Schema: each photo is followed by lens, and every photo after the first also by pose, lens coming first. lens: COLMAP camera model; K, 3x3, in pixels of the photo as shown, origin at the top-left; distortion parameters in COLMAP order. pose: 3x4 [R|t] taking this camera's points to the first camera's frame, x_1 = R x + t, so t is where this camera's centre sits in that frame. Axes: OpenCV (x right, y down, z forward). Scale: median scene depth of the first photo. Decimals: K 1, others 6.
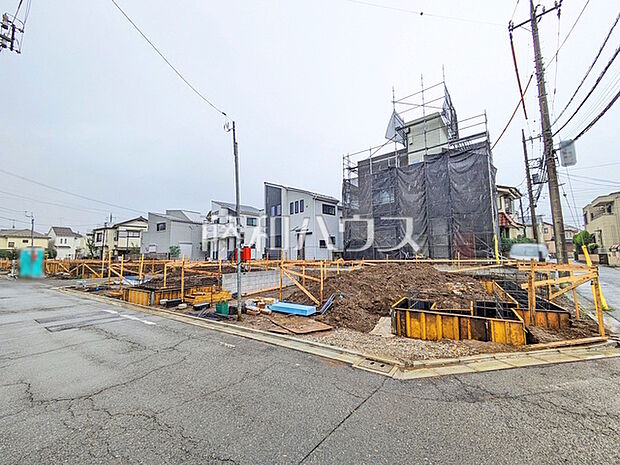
lens RADIAL K [[245.2, 0, 310.0], [0, 245.2, 232.5], [0, 0, 1]] dist [-0.002822, 0.003219]
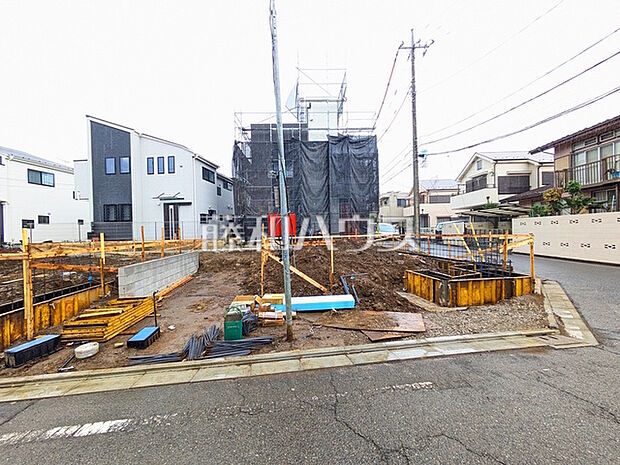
lens RADIAL K [[245.2, 0, 310.0], [0, 245.2, 232.5], [0, 0, 1]] dist [-0.002822, 0.003219]
pose [[0.752160, -0.006473, 0.658948, -0.357718], [-0.049395, 0.996585, 0.066171, 0.038194], [-0.657126, -0.082320, 0.749272, 0.317557]]
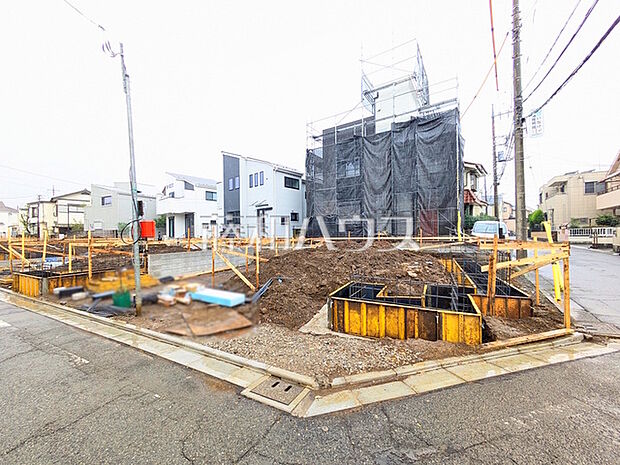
lens RADIAL K [[245.2, 0, 310.0], [0, 245.2, 232.5], [0, 0, 1]] dist [-0.002822, 0.003219]
pose [[0.995169, 0.000099, 0.098172, 0.097954], [-0.008948, 0.995928, 0.089710, 0.014110], [-0.097763, -0.090155, 0.991118, 0.117598]]
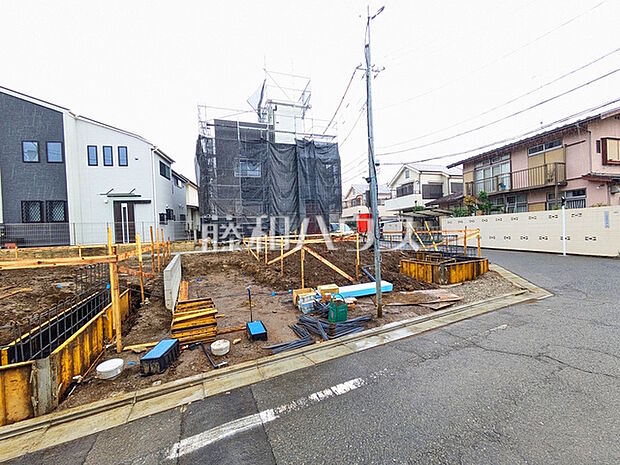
lens RADIAL K [[245.2, 0, 310.0], [0, 245.2, 232.5], [0, 0, 1]] dist [-0.002822, 0.003219]
pose [[0.522878, -0.015947, 0.852259, -0.559095], [-0.047935, 0.997693, 0.048077, 0.054468], [-0.851059, -0.065992, 0.520907, 0.467064]]
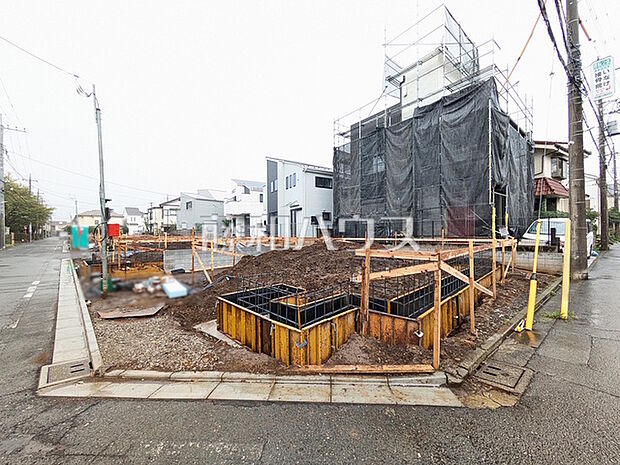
lens RADIAL K [[245.2, 0, 310.0], [0, 245.2, 232.5], [0, 0, 1]] dist [-0.002822, 0.003219]
pose [[0.975963, 0.005360, -0.217872, 0.407142], [0.015219, 0.995581, 0.092667, 0.011514], [0.217406, -0.093755, 0.971568, 0.146172]]
